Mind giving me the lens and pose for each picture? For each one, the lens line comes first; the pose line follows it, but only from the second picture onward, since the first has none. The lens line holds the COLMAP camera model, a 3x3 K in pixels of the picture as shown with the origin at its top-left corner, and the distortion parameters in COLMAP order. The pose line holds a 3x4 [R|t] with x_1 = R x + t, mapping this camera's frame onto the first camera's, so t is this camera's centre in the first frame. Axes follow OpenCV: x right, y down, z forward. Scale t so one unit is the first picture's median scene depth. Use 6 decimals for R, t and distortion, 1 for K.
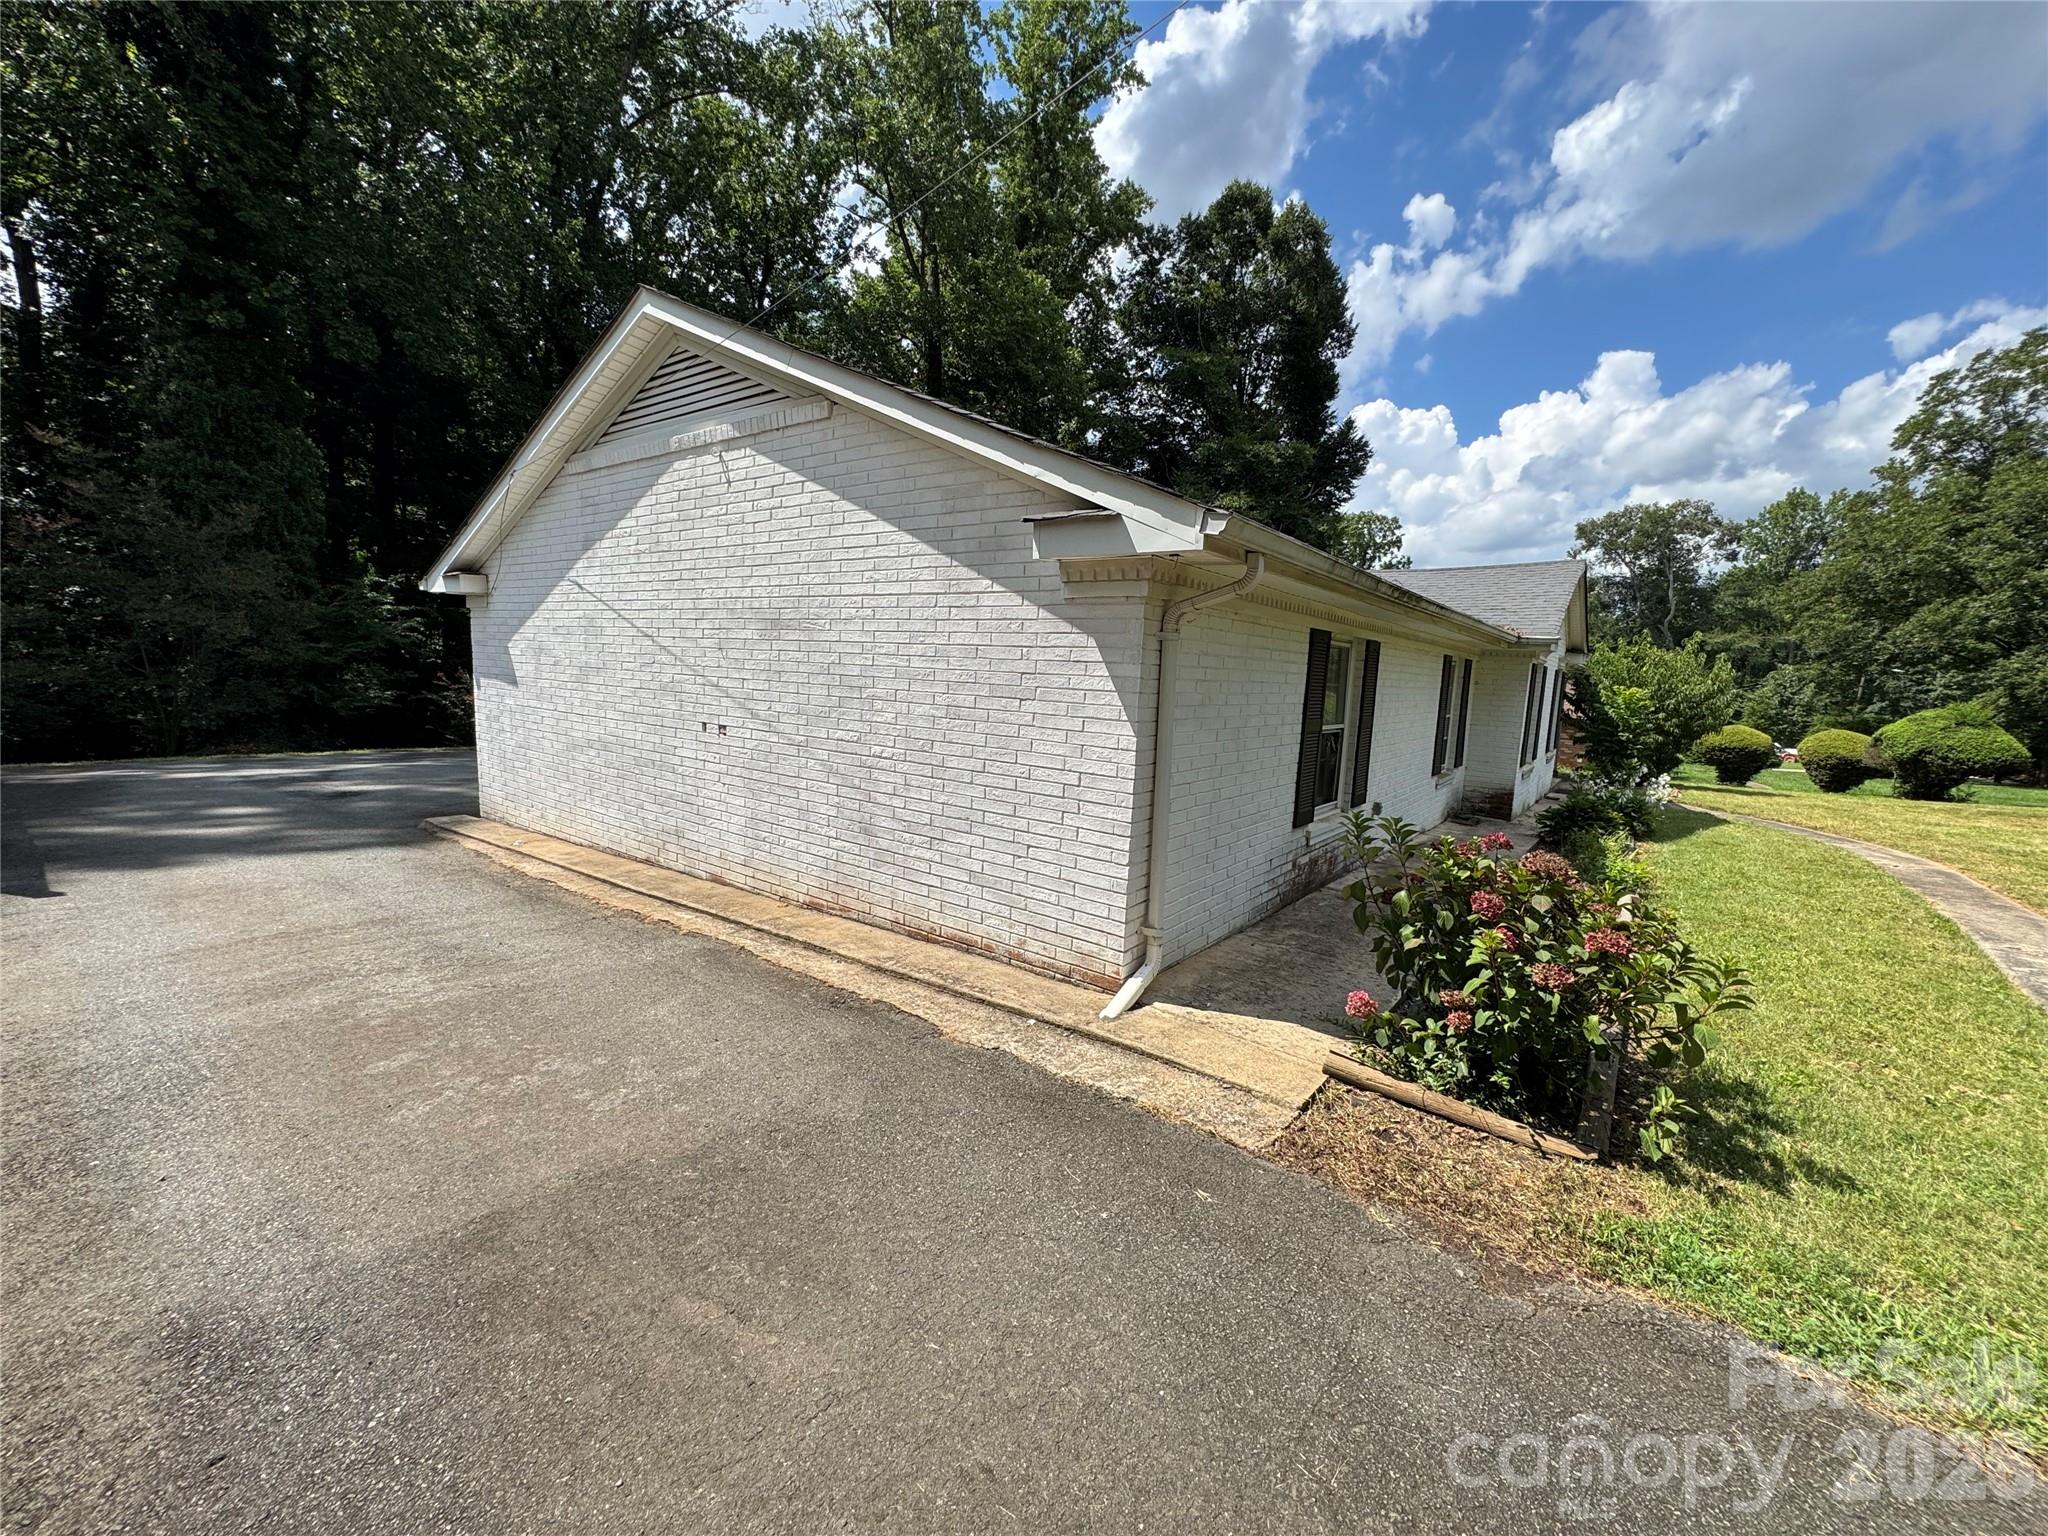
lens RADIAL K [[824.9, 0, 1015.5], [0, 824.9, 782.4], [0, 0, 1]] dist [0.000521, 0.001592]
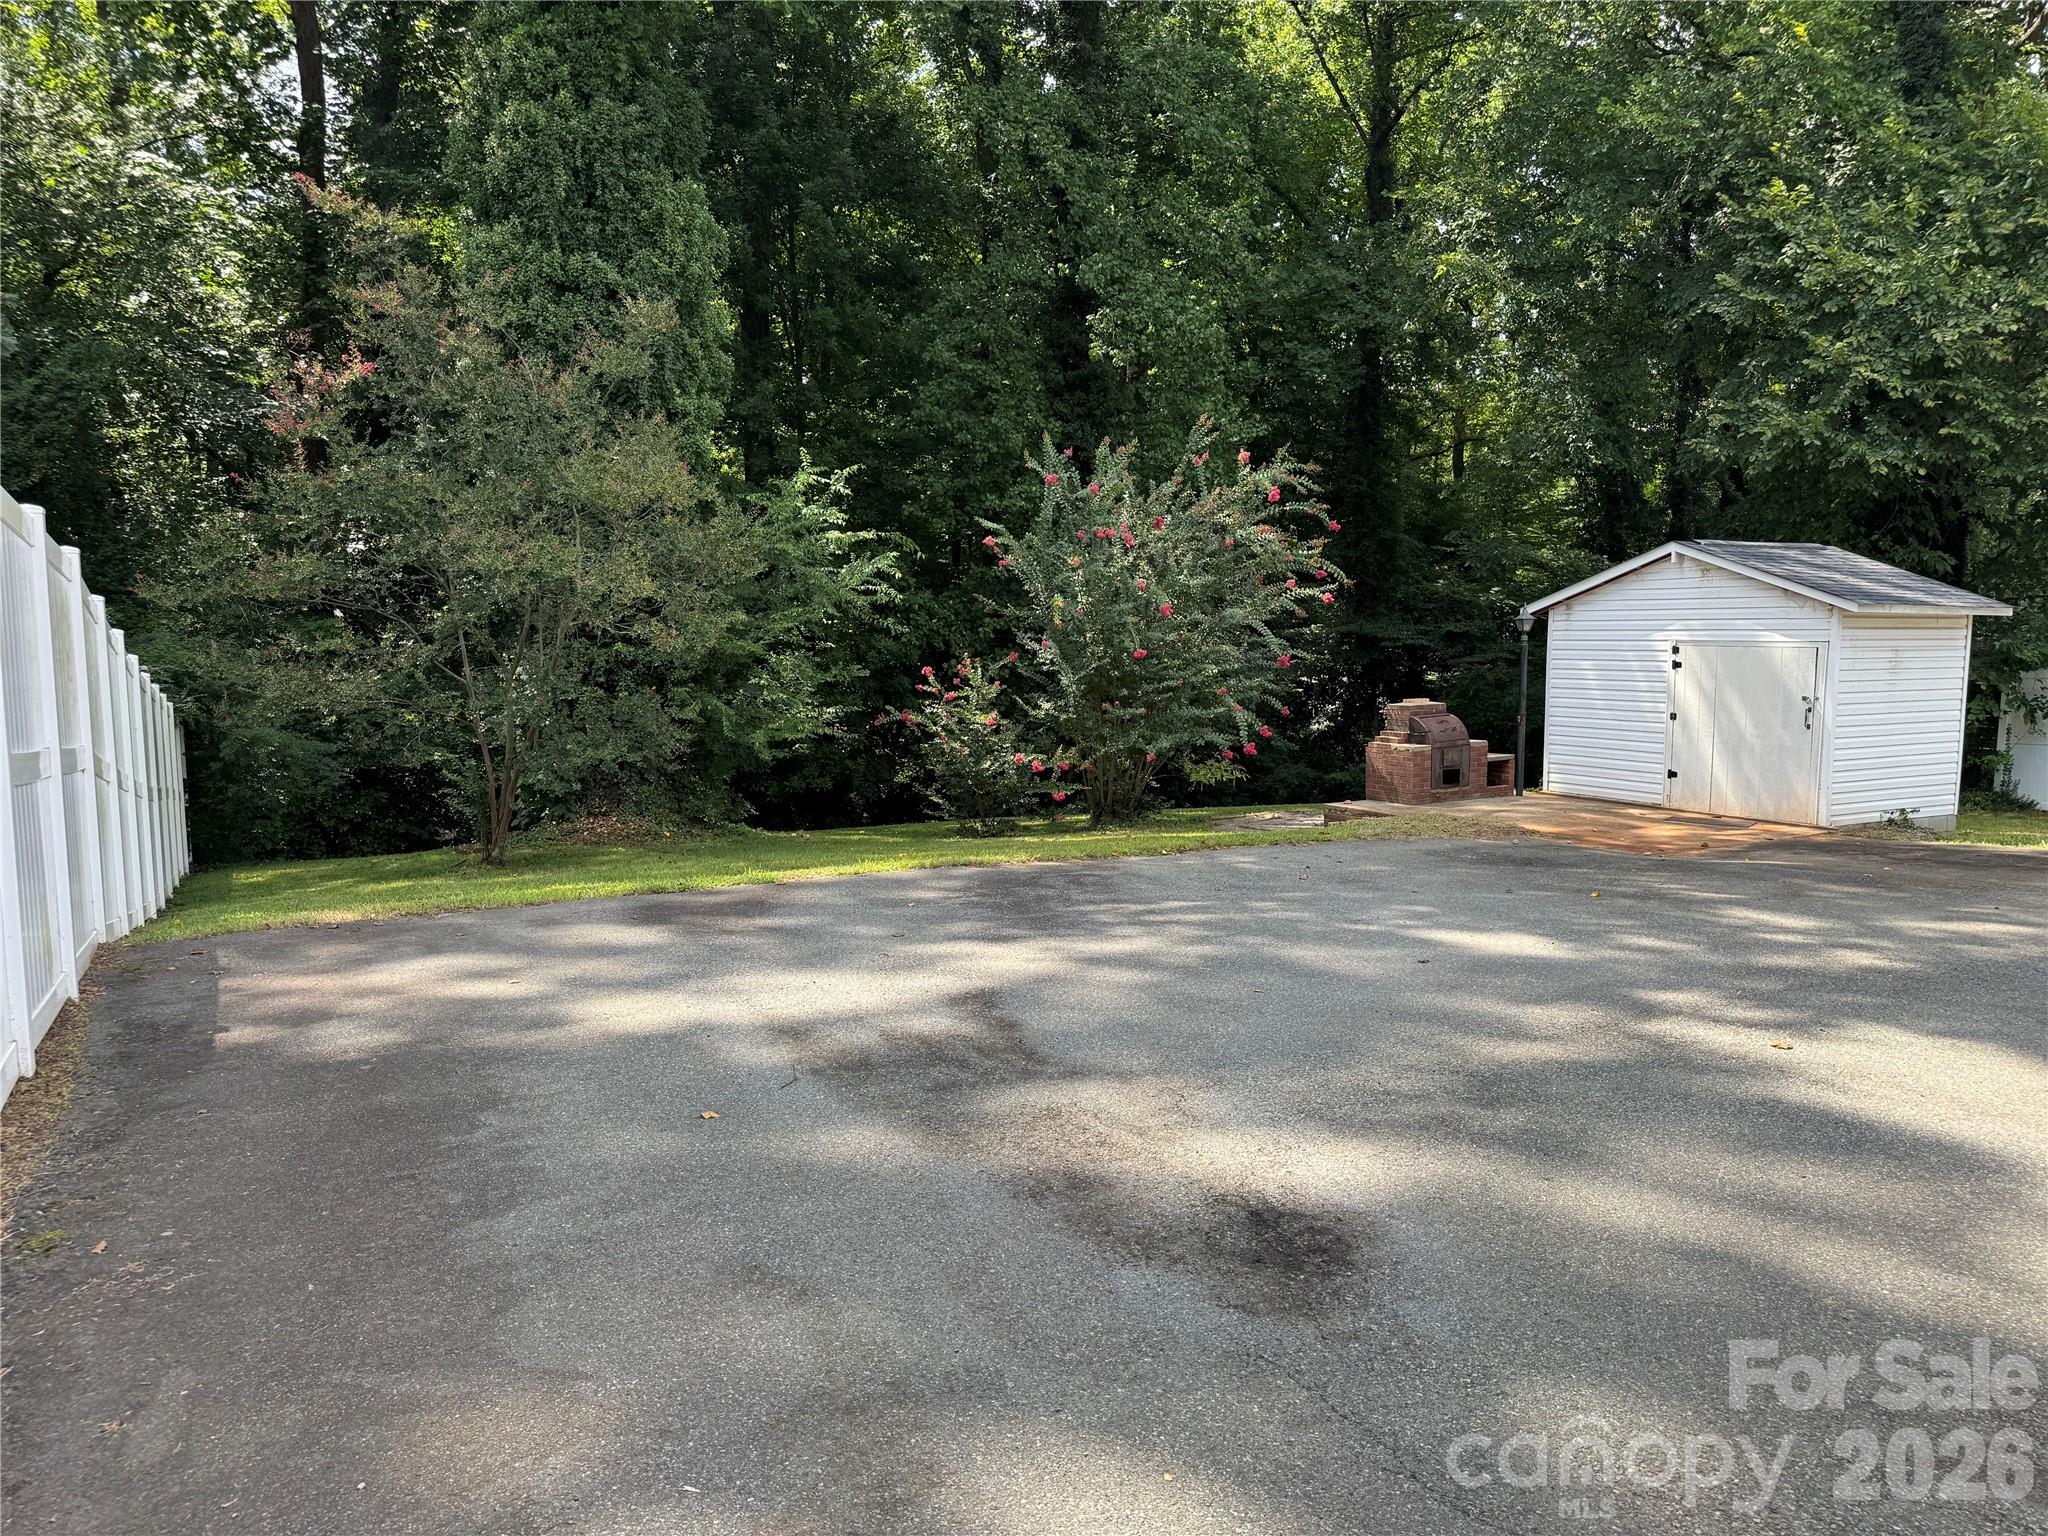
lens RADIAL K [[1452.0, 0, 1040.7], [0, 1452.0, 827.3], [0, 0, 1]] dist [0.066543, -0.074341]
pose [[0.917969, 0.014358, -0.396391, -0.219088], [-0.016953, 0.999852, -0.003043, -0.028279], [0.396289, 0.009513, 0.918077, 0.188198]]
